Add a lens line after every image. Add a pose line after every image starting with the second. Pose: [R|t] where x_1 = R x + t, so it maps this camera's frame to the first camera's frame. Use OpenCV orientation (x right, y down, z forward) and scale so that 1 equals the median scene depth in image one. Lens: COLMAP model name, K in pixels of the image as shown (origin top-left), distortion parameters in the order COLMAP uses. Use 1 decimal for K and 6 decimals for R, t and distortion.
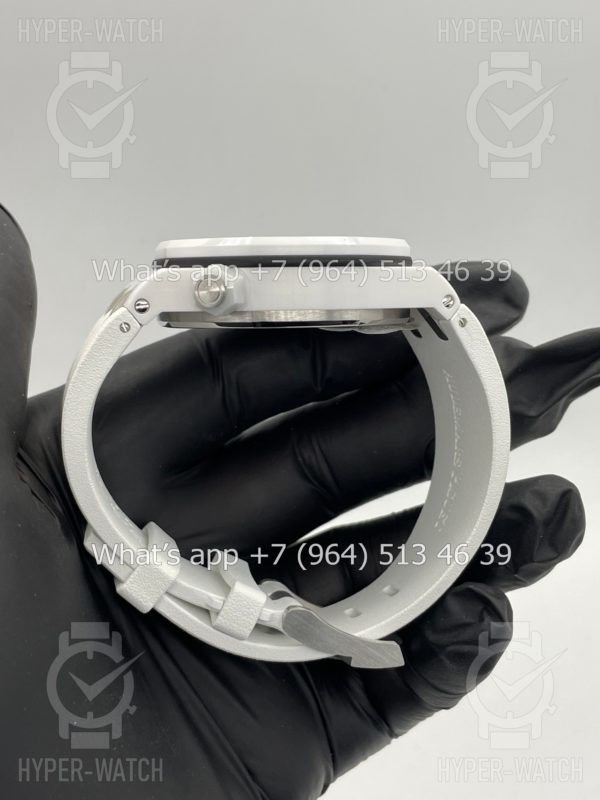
lens RADIAL K [[1192.5, 0, 299.1], [0, 1192.5, 402.1], [0, 0, 1]] dist [-0.021789, 0.000000]
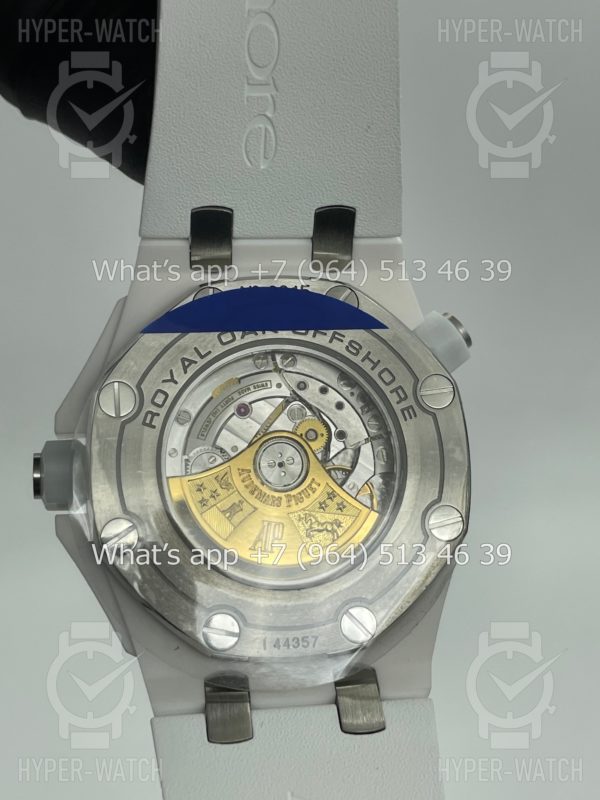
lens RADIAL K [[1192.5, 0, 302.3], [0, 1192.5, 401.3], [0, 0, 1]] dist [-0.021789, 0.000000]
pose [[0.999991, -0.003692, 0.002080, -0.000418], [0.003690, 0.999993, 0.000651, 0.478622], [-0.002082, -0.000643, 0.999998, 0.000242]]
